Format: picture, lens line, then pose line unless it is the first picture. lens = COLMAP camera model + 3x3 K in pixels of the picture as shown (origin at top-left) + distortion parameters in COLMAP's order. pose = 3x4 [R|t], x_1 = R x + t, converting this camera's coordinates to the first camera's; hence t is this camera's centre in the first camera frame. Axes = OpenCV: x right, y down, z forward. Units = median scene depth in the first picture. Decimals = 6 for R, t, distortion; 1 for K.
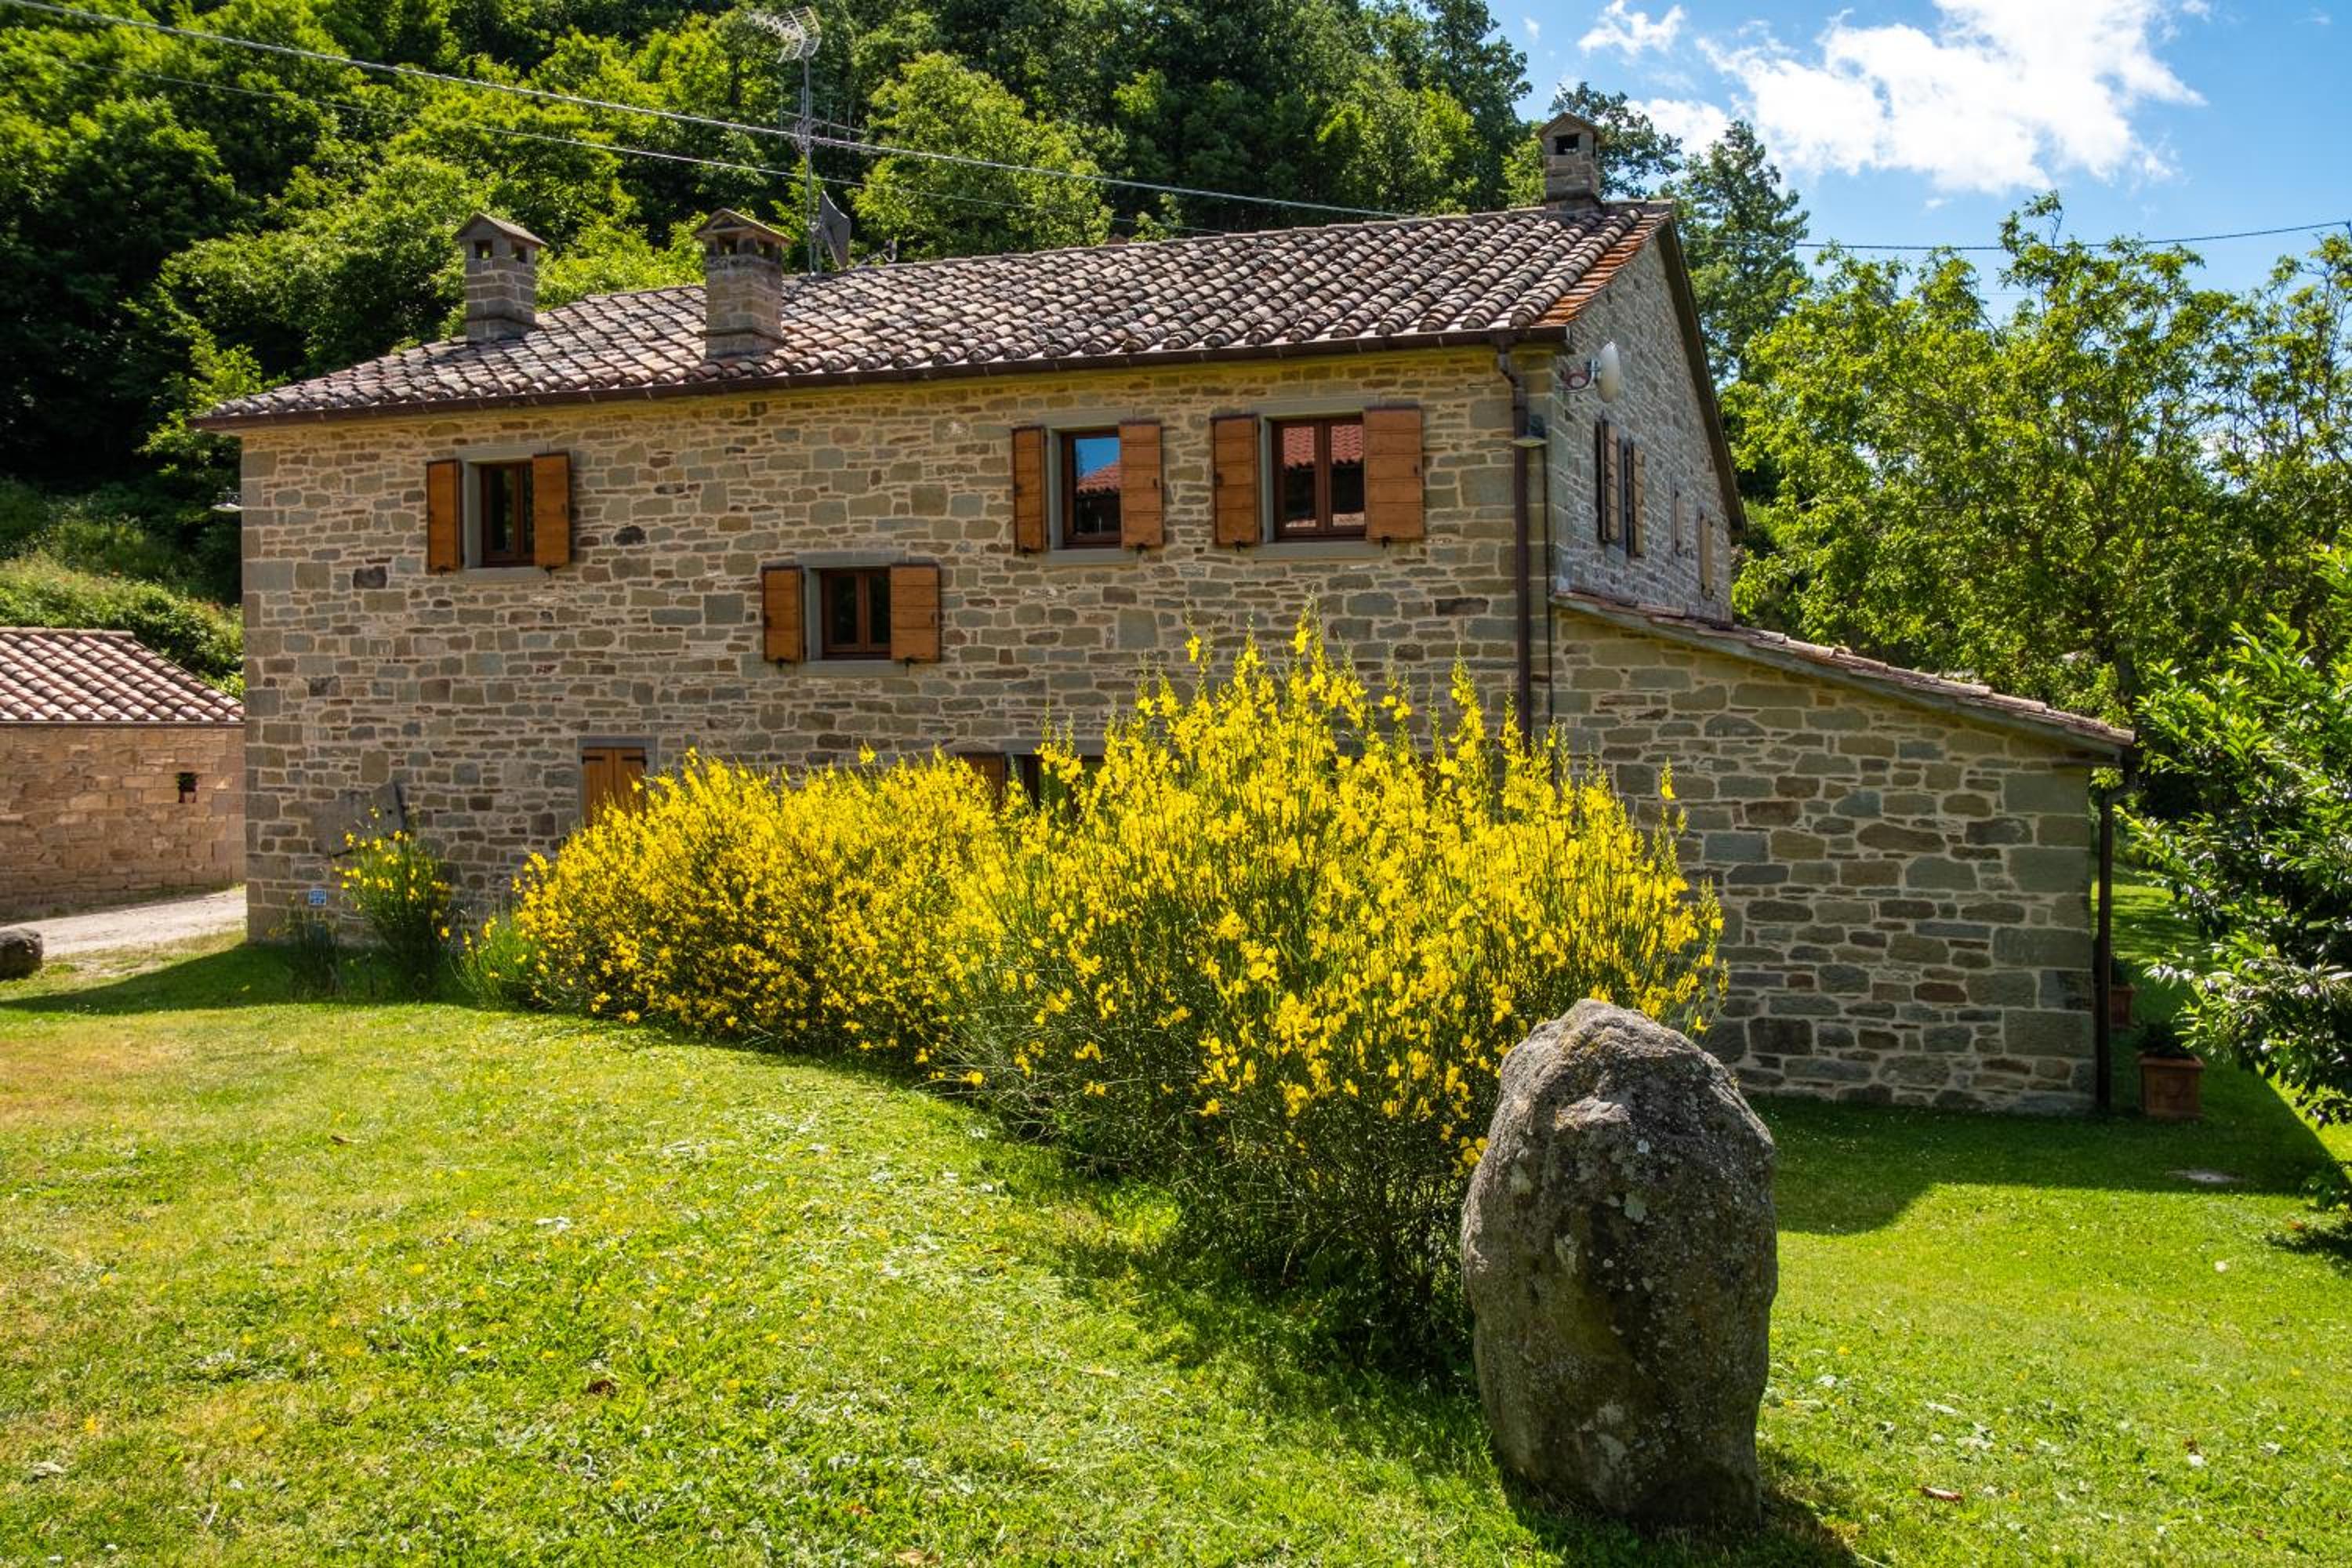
lens RADIAL K [[1912.1, 0, 1167.1], [0, 1912.1, 858.4], [0, 0, 1]] dist [-0.016967, -0.004574]
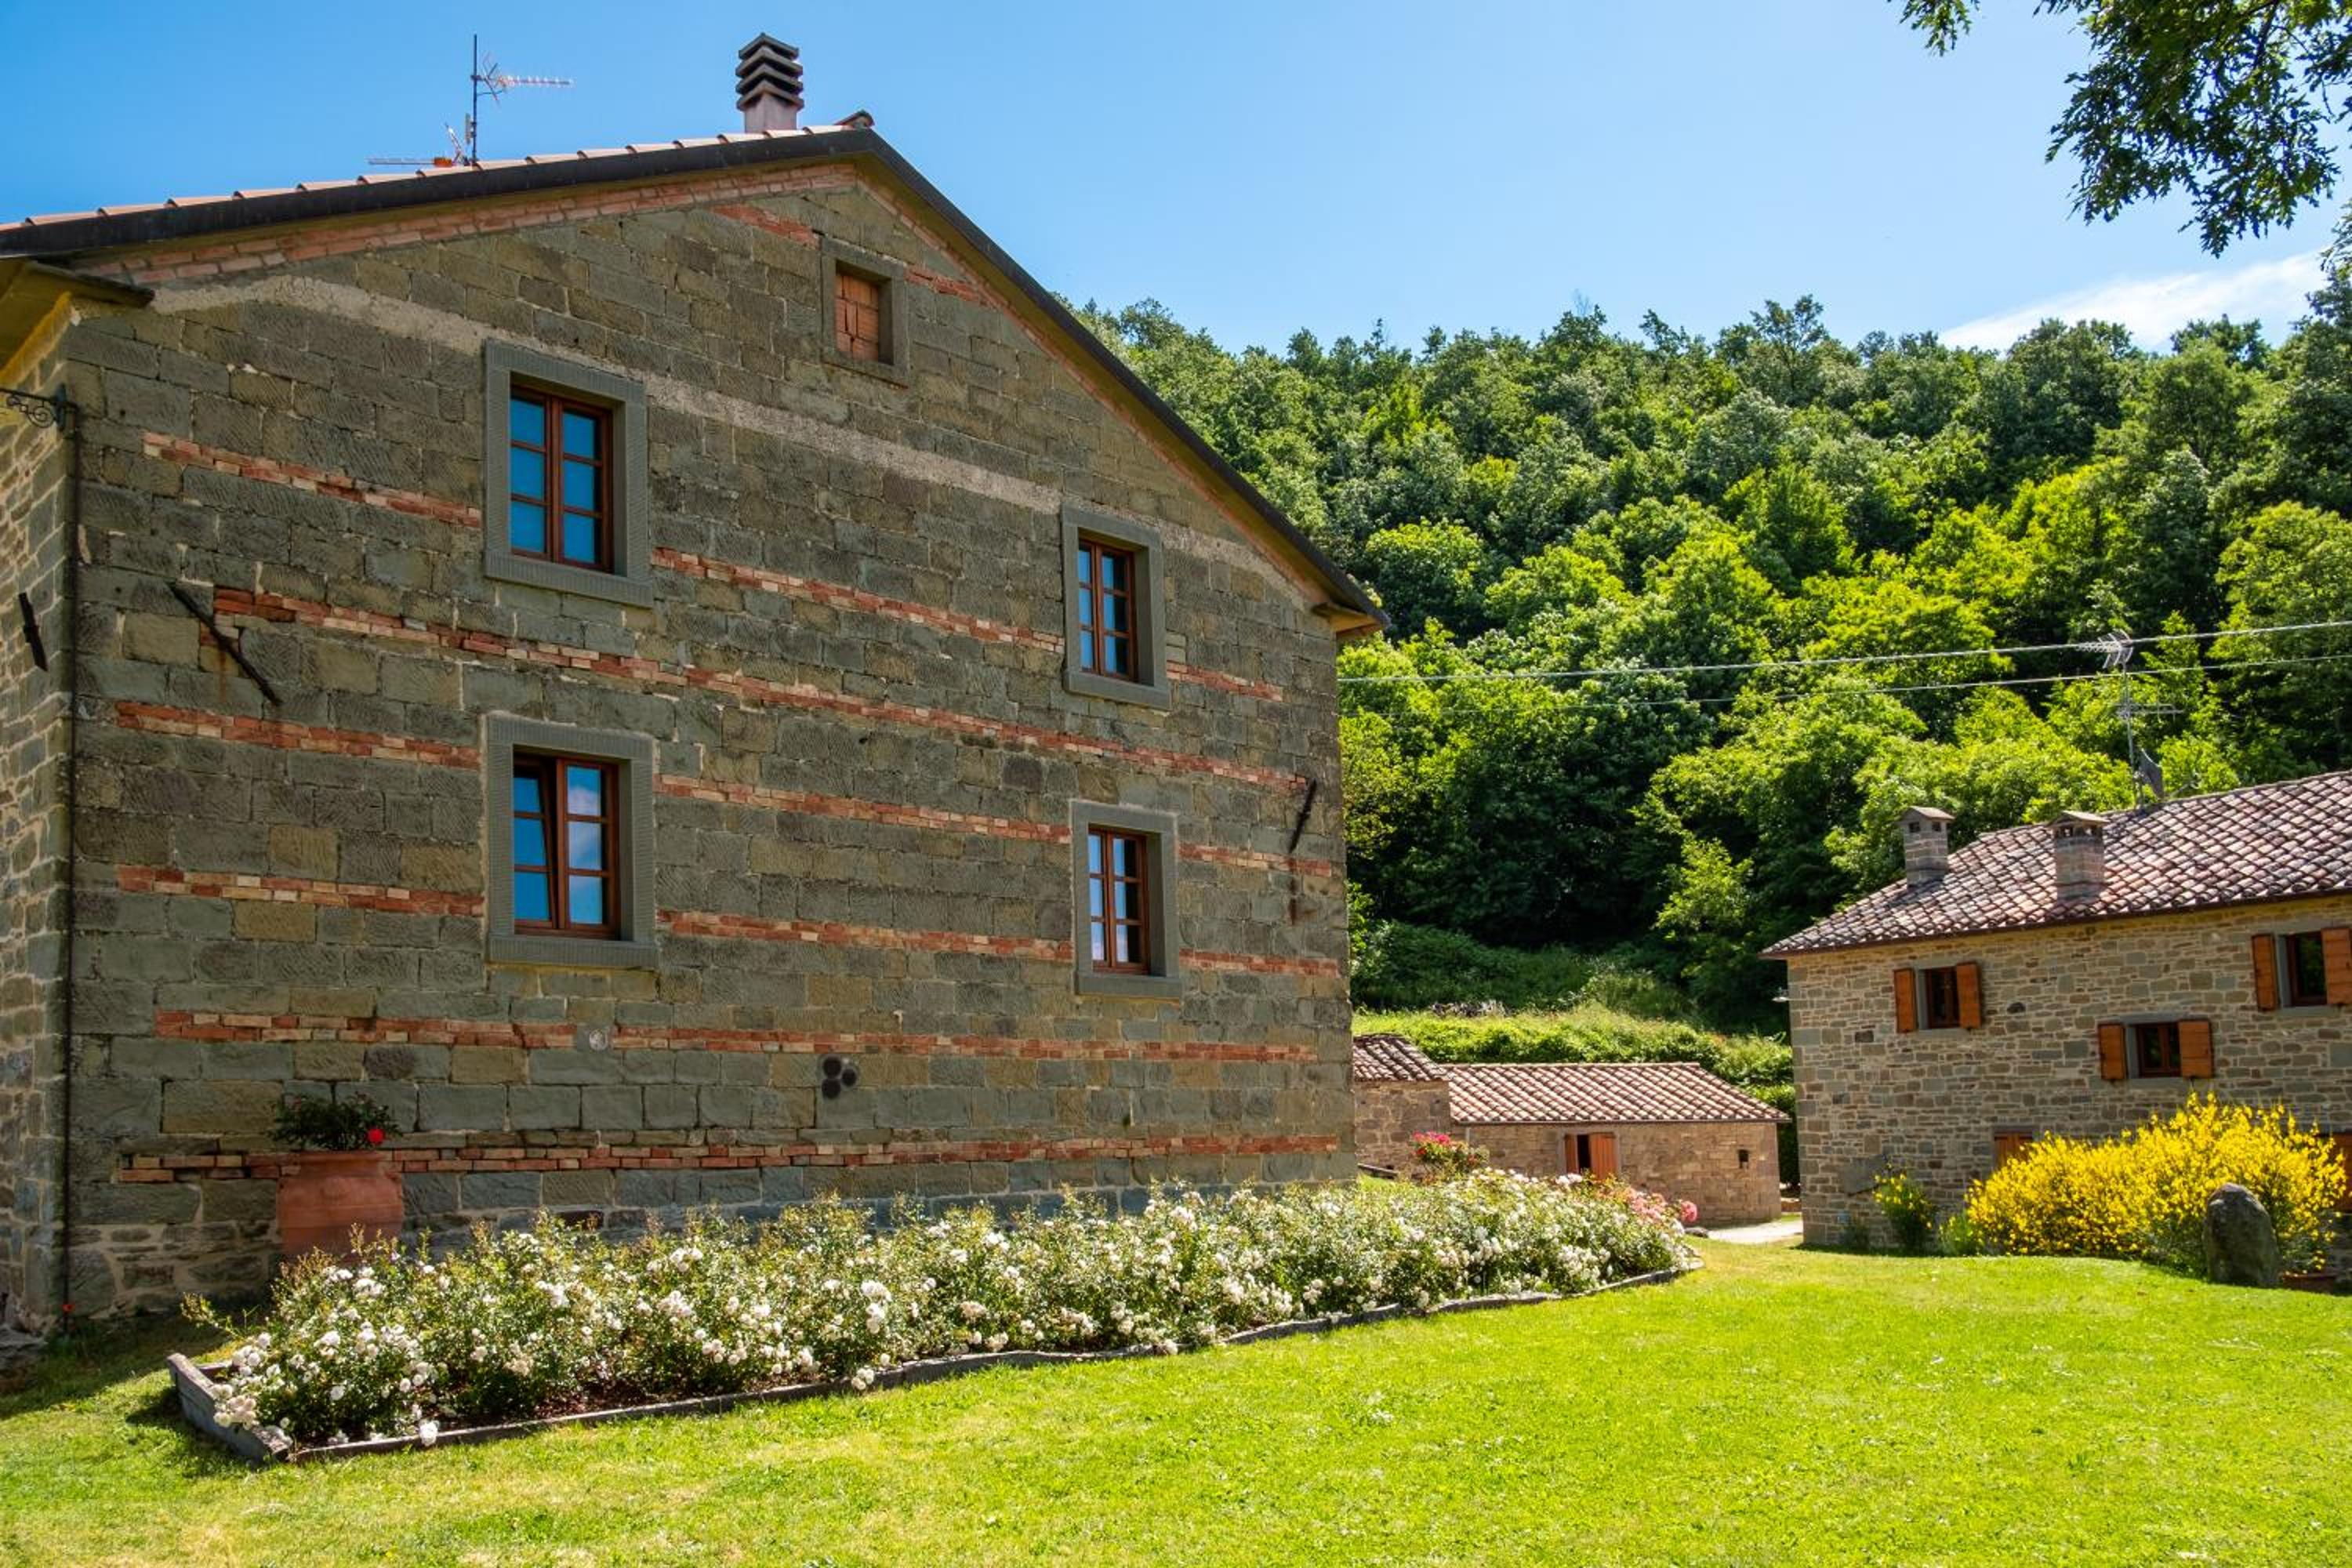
lens RADIAL K [[1912.1, 0, 1167.1], [0, 1912.1, 858.4], [0, 0, 1]] dist [-0.016967, -0.004574]
pose [[0.765233, -0.099641, -0.635996, 0.240746], [-0.030277, 0.981285, -0.190167, 0.049186], [0.643041, 0.164778, 0.747894, -0.806634]]
